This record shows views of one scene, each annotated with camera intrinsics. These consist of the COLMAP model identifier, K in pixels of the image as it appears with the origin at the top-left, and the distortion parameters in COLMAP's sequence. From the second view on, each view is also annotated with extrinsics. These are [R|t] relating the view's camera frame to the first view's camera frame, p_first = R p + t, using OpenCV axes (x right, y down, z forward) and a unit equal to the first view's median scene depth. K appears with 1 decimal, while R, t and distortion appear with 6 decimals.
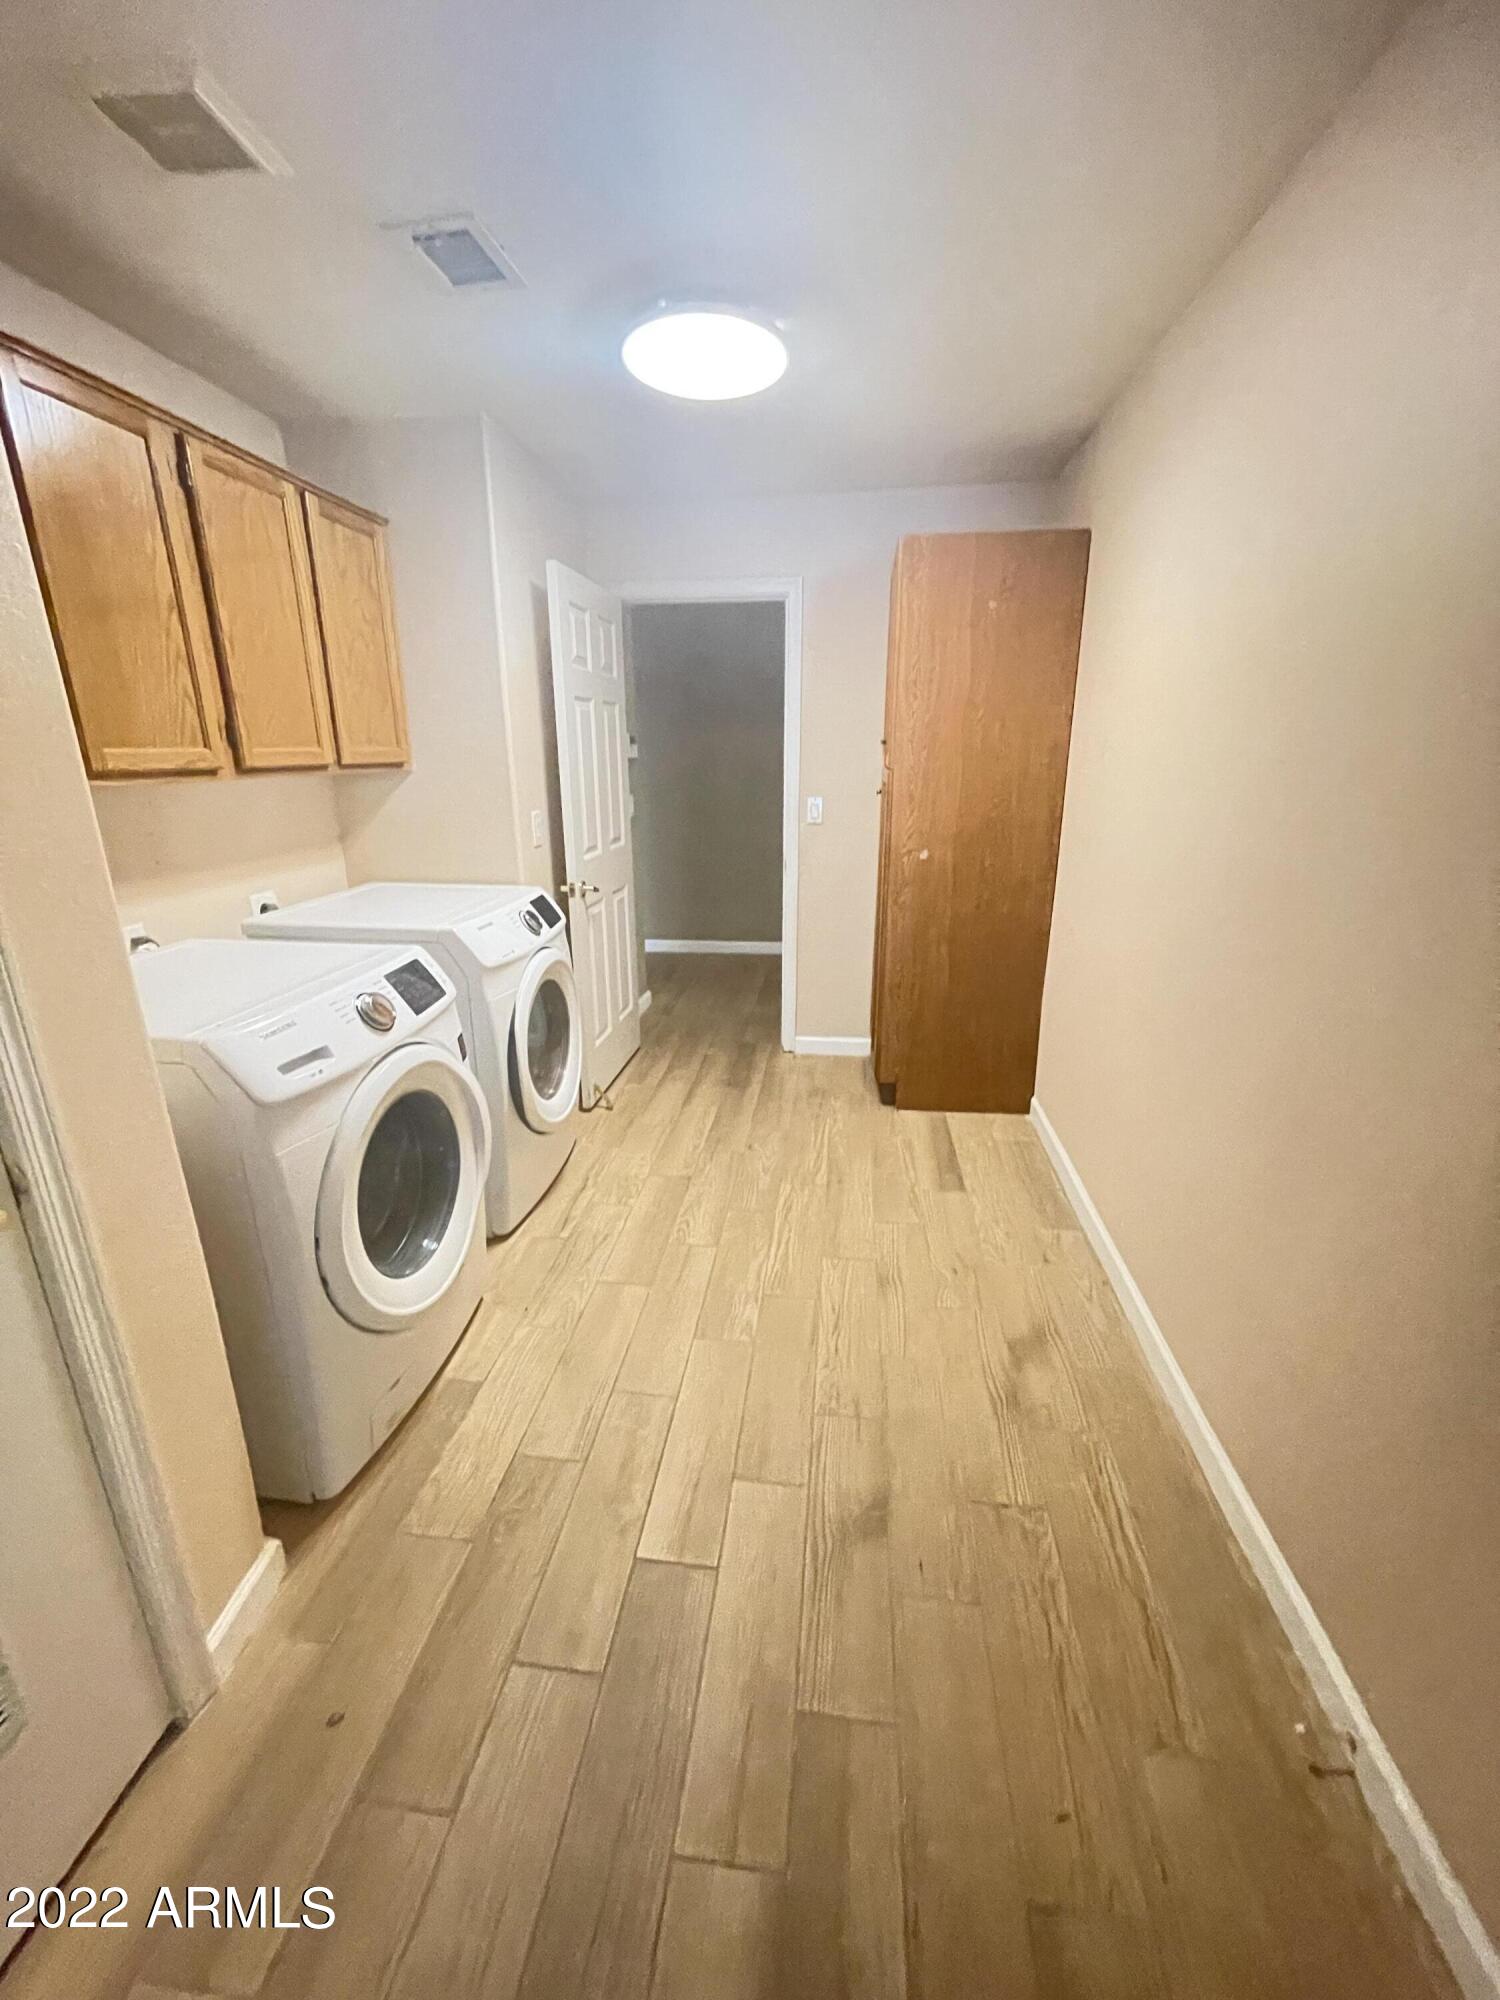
lens RADIAL K [[805.4, 0, 747.1], [0, 805.4, 996.1], [0, 0, 1]] dist [-0.001881, -0.000141]
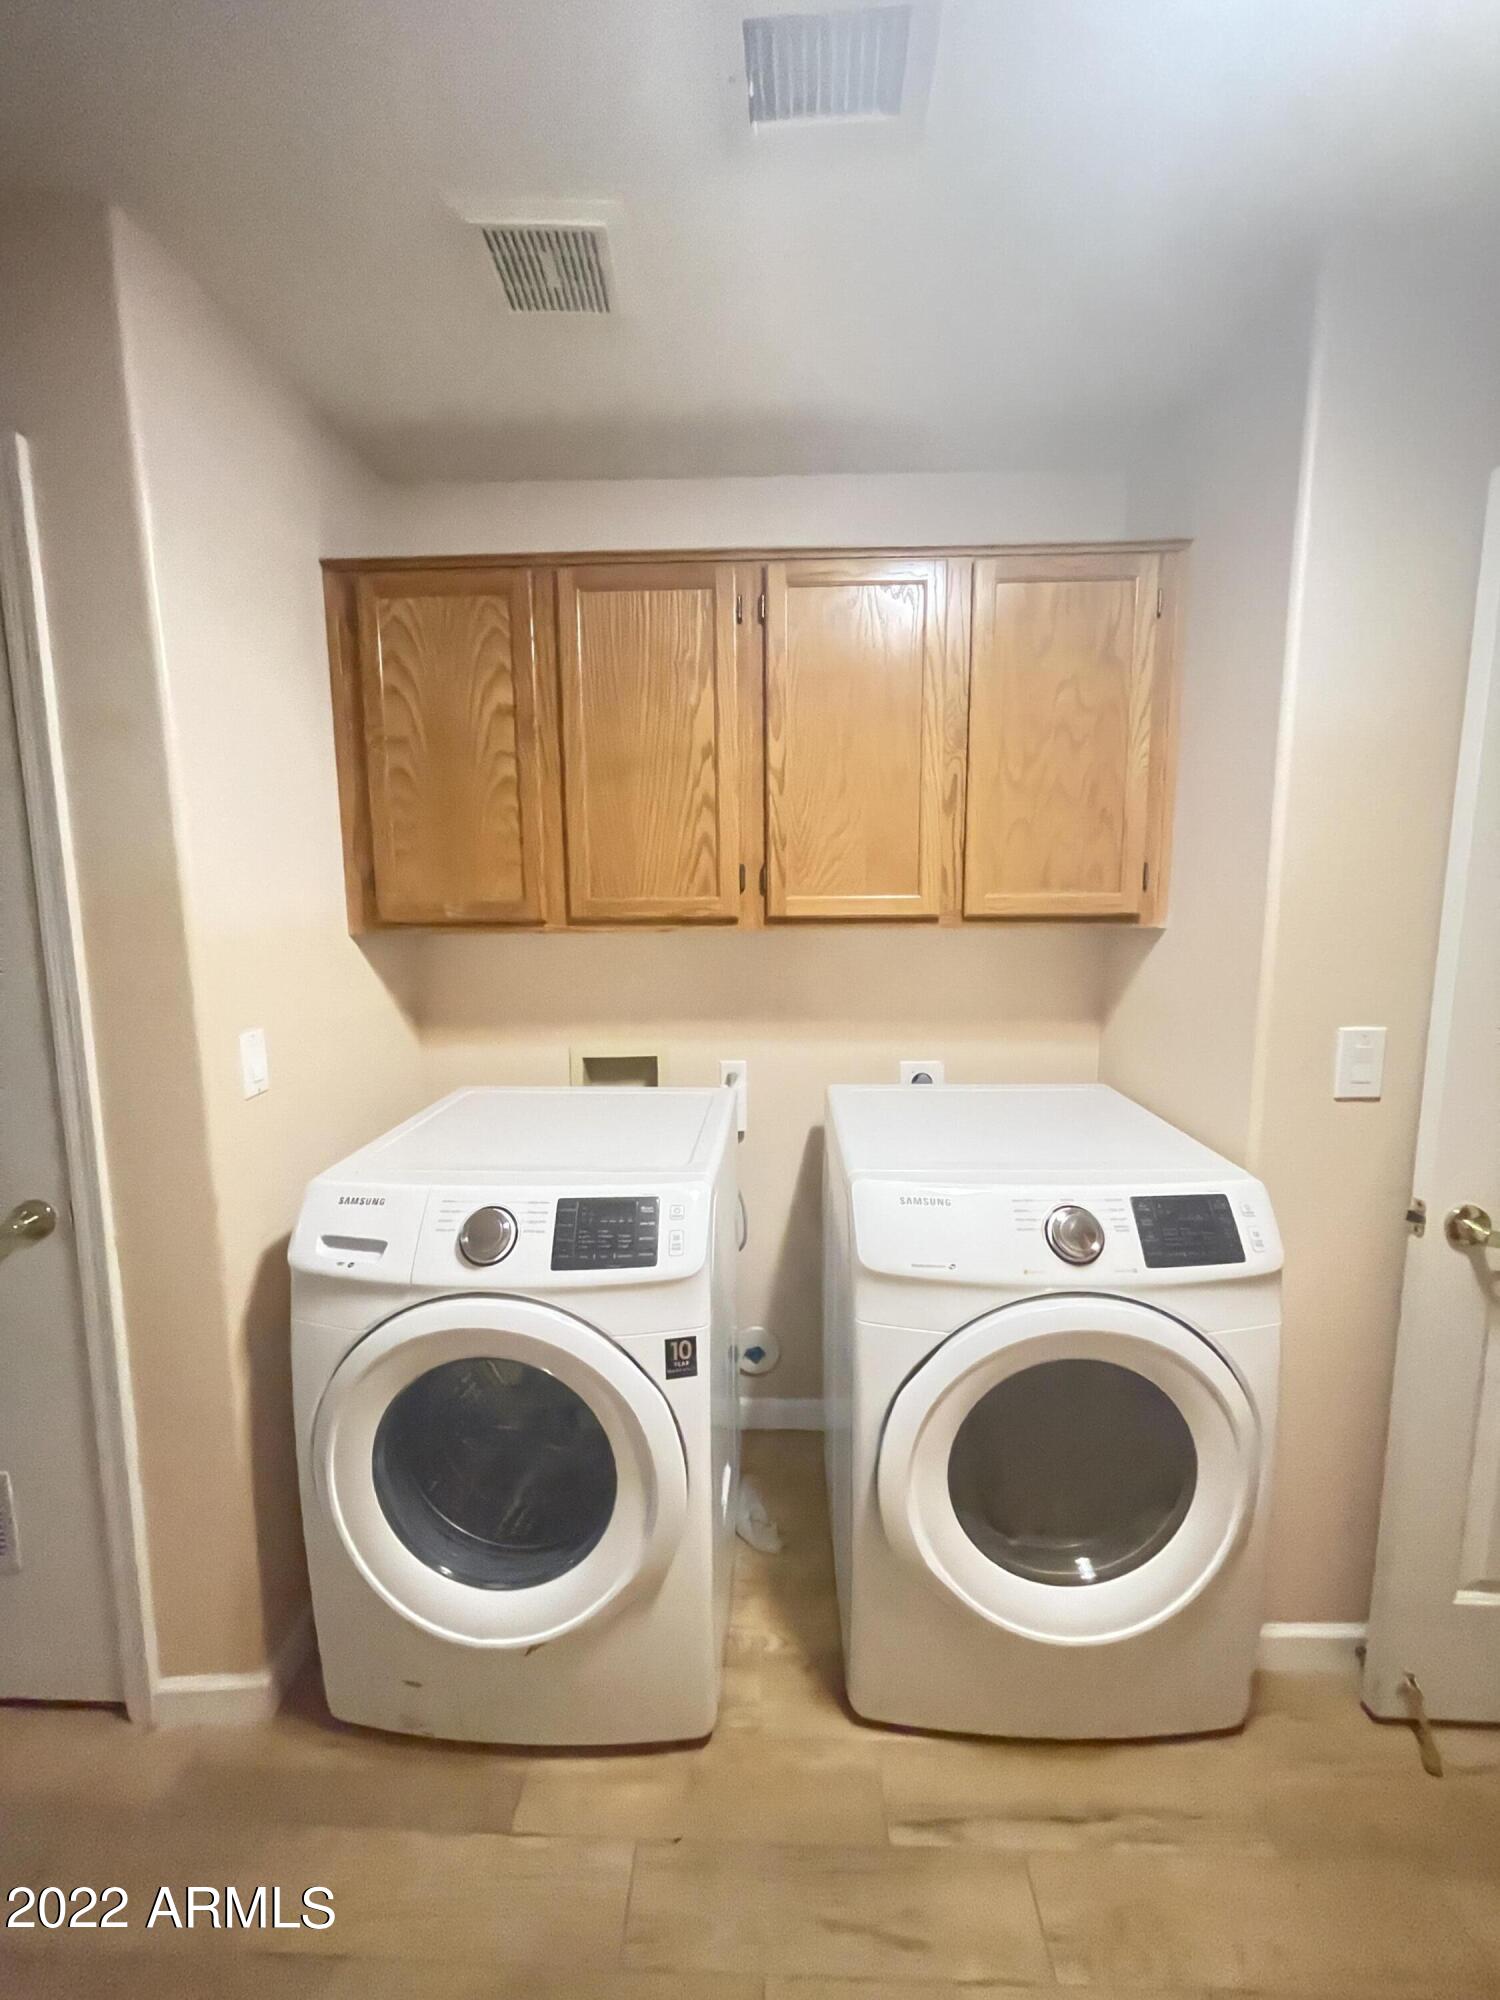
lens RADIAL K [[805.4, 0, 747.1], [0, 805.4, 996.1], [0, 0, 1]] dist [-0.001881, -0.000141]
pose [[0.088700, 0.138615, -0.986366, 0.237185], [-0.285809, 0.952169, 0.108108, -0.292720], [0.954173, 0.272323, 0.124075, 0.901625]]
